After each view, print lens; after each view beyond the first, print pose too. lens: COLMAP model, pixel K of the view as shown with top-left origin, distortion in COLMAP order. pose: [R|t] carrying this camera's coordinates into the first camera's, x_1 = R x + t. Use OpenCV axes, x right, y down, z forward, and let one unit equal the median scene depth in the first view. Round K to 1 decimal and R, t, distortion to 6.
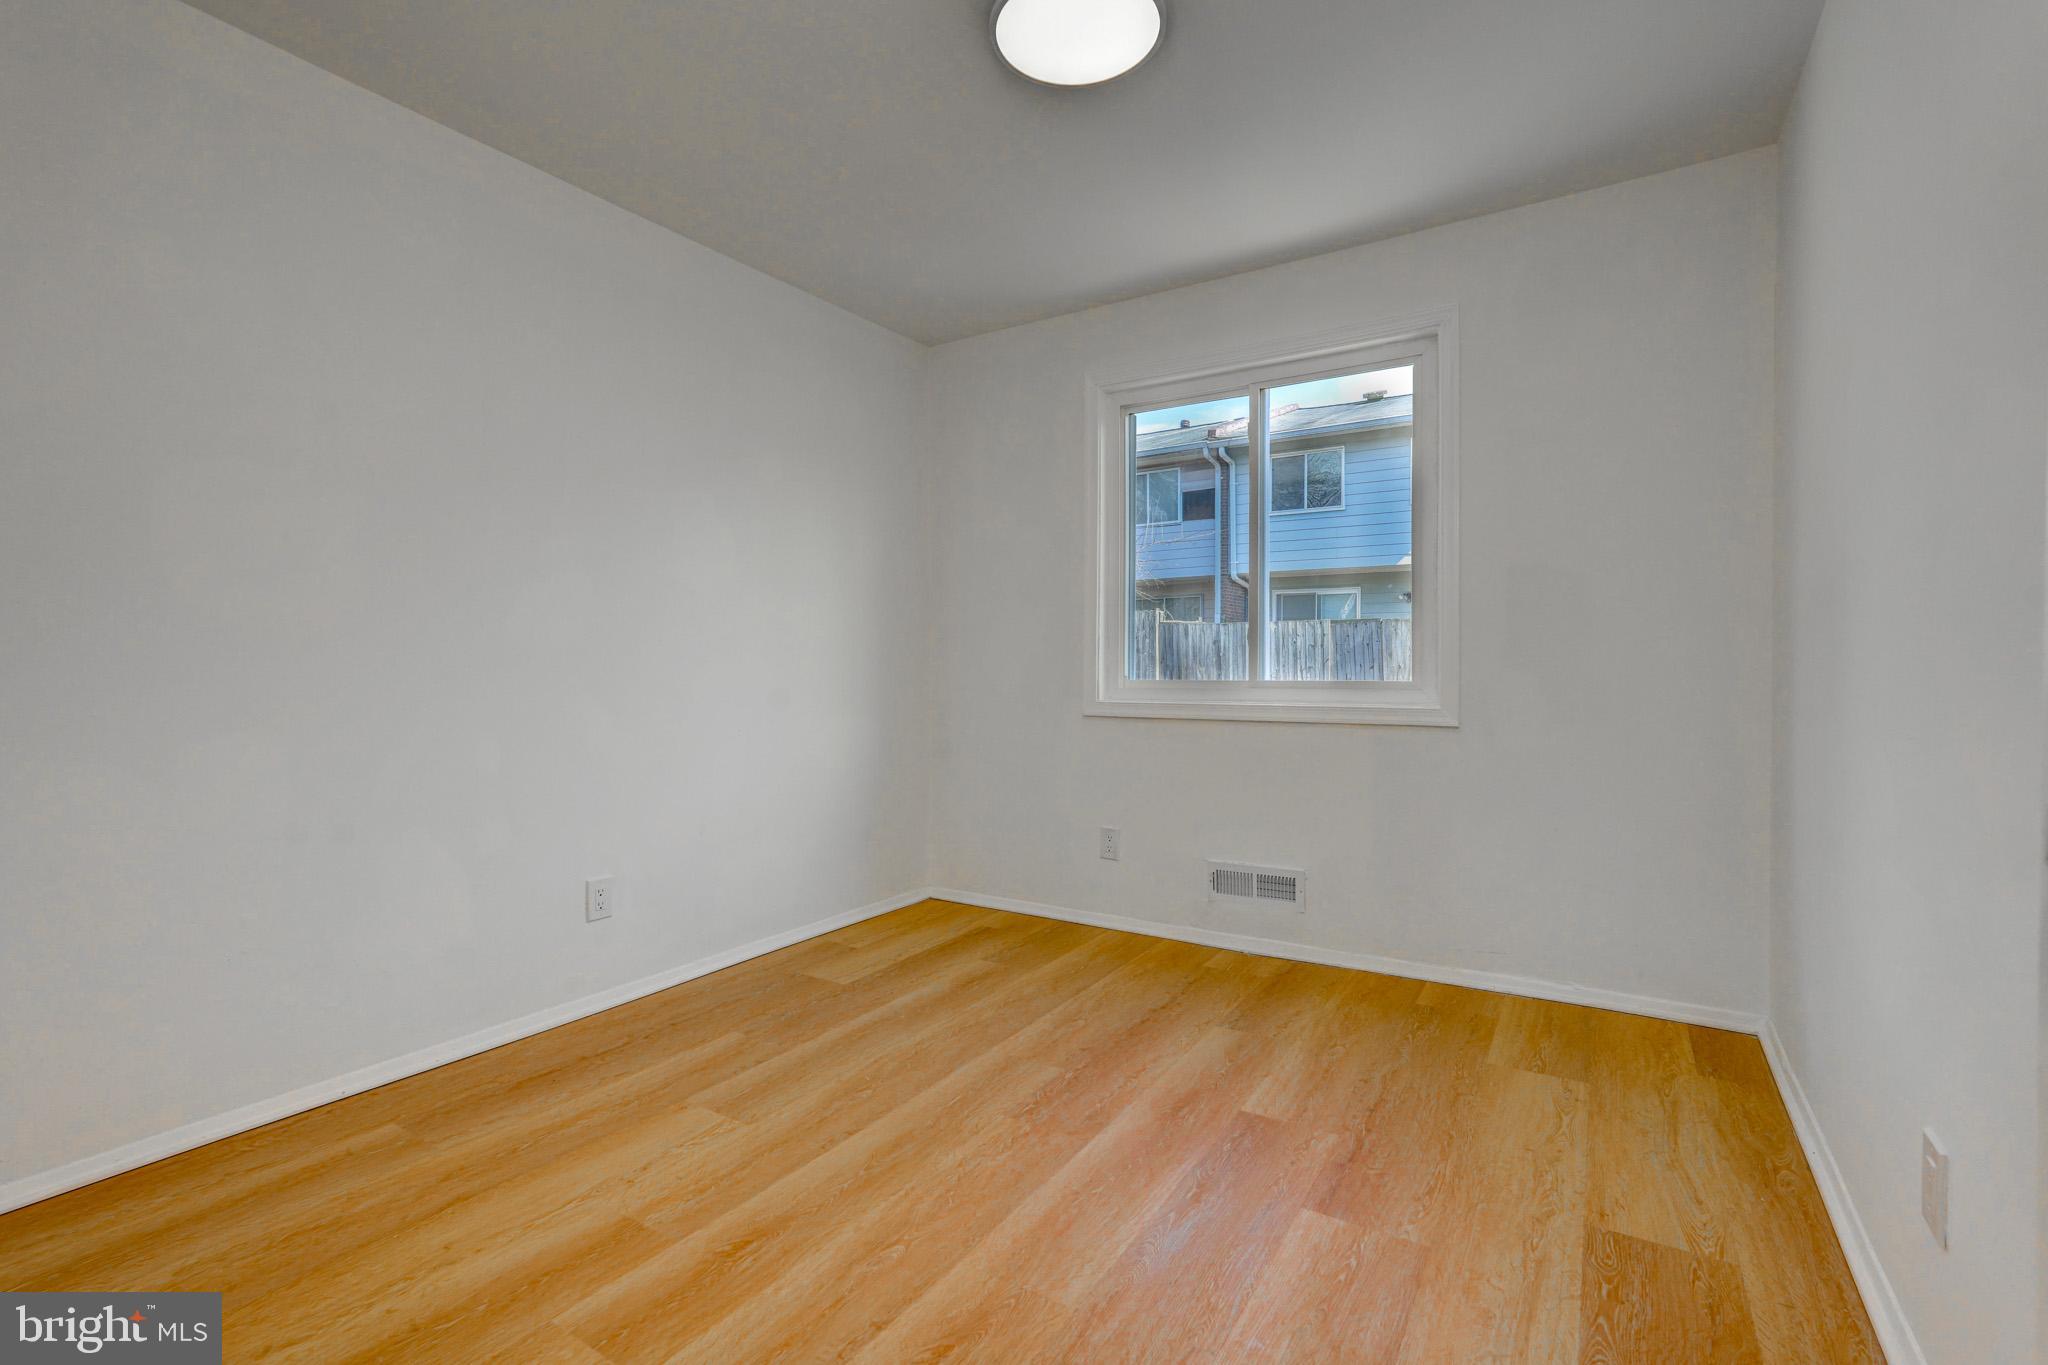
lens RADIAL K [[921.1, 0, 1027.9], [0, 921.1, 683.2], [0, 0, 1]] dist [-0.016861, 0.008429]
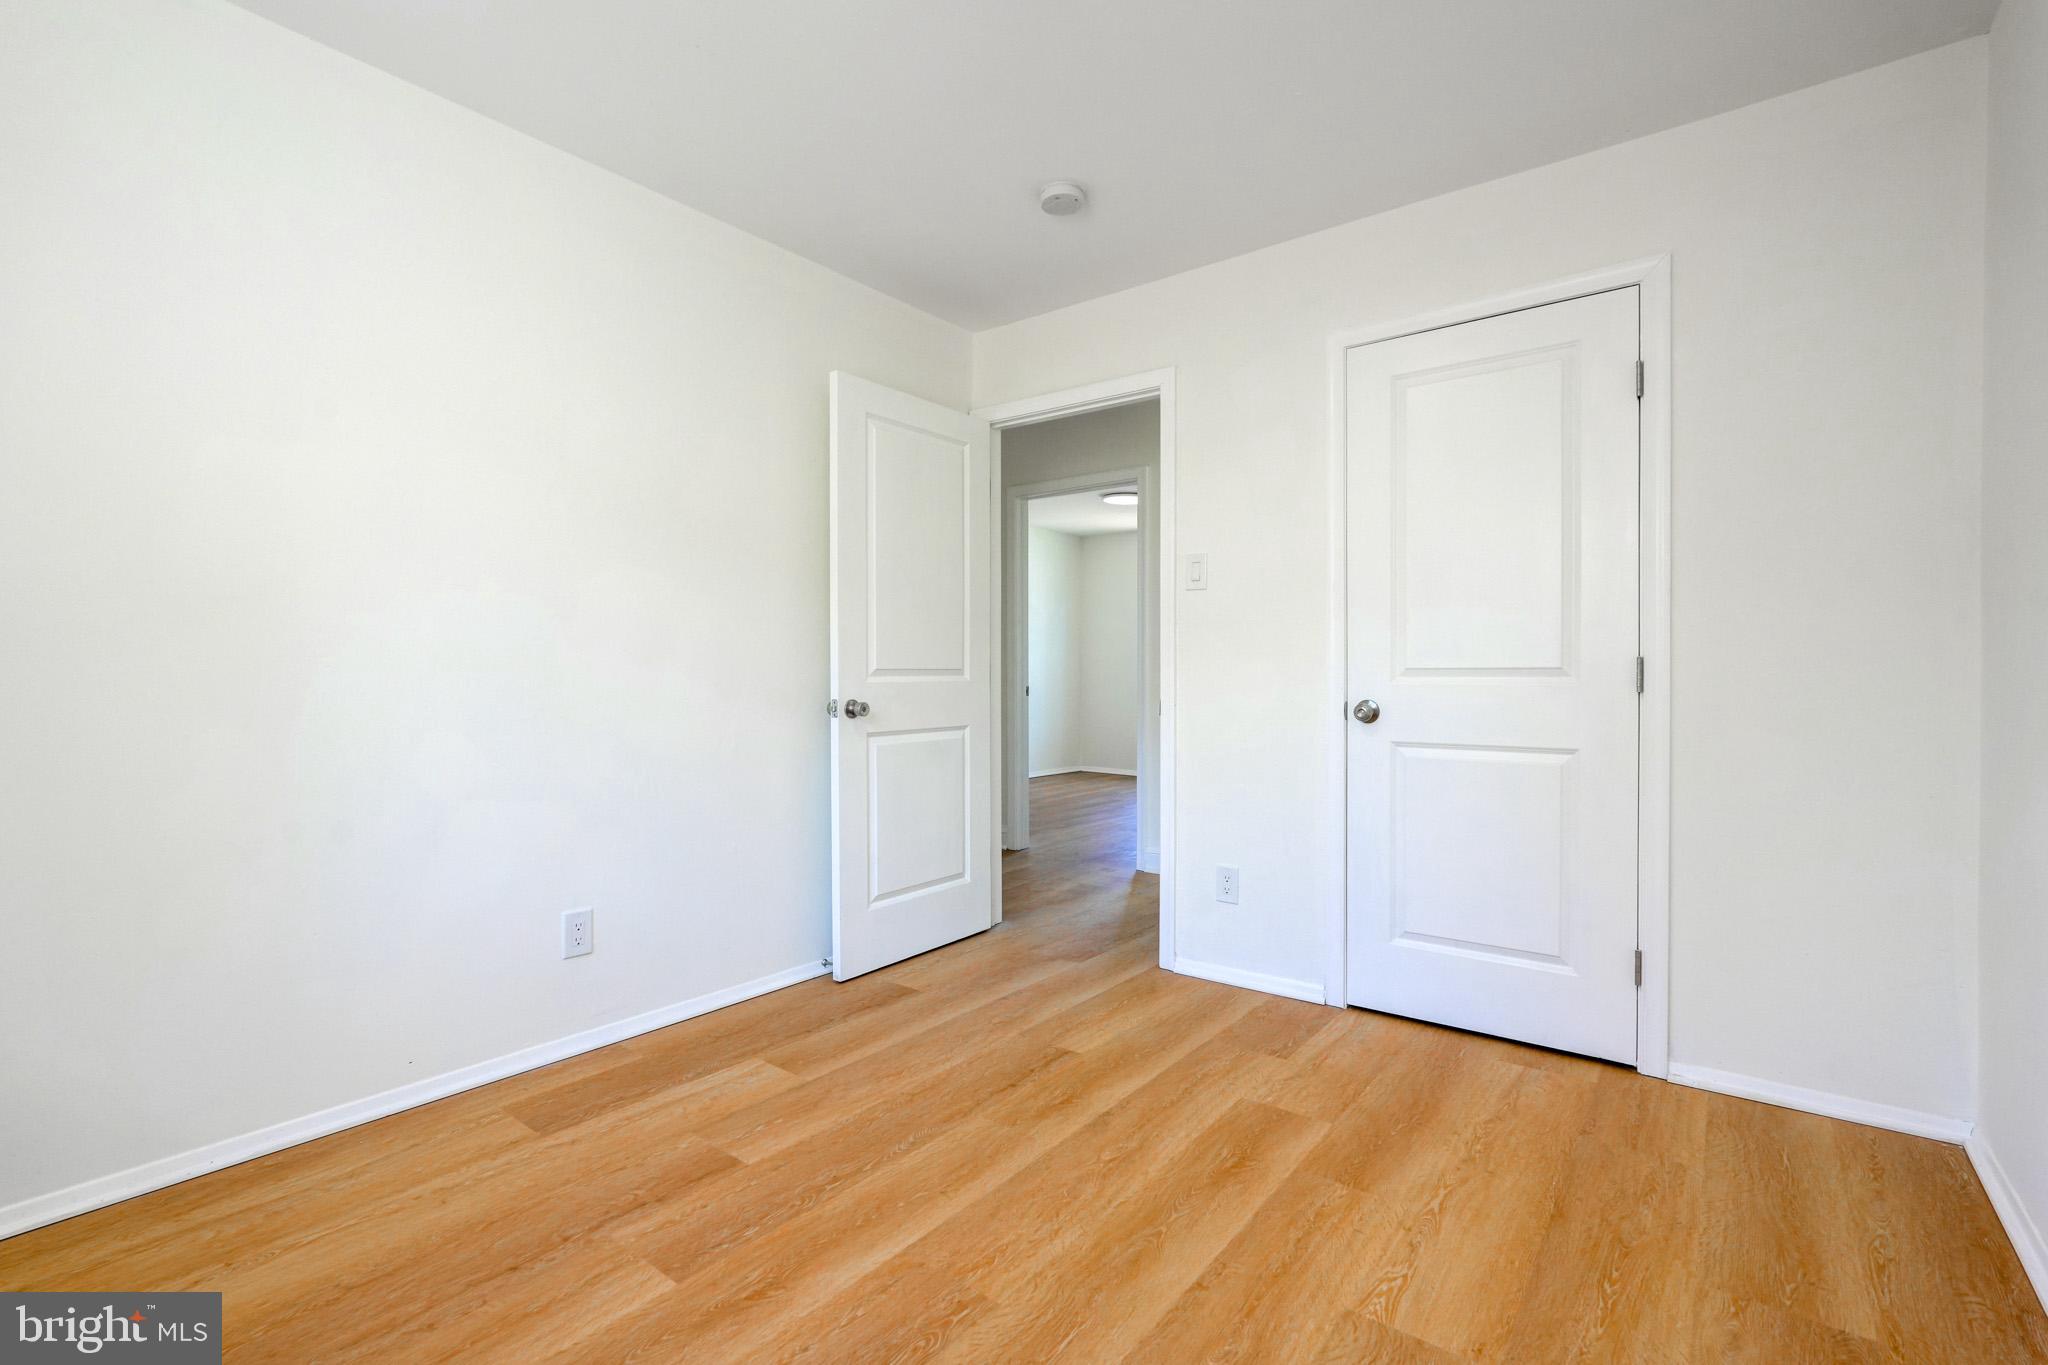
lens RADIAL K [[921.1, 0, 1027.9], [0, 921.1, 683.2], [0, 0, 1]] dist [-0.016861, 0.008429]
pose [[-0.995703, -0.000051, 0.092609, -0.135648], [0.001852, 0.999789, 0.020466, -0.035426], [-0.092590, 0.020549, -0.995492, 1.986193]]
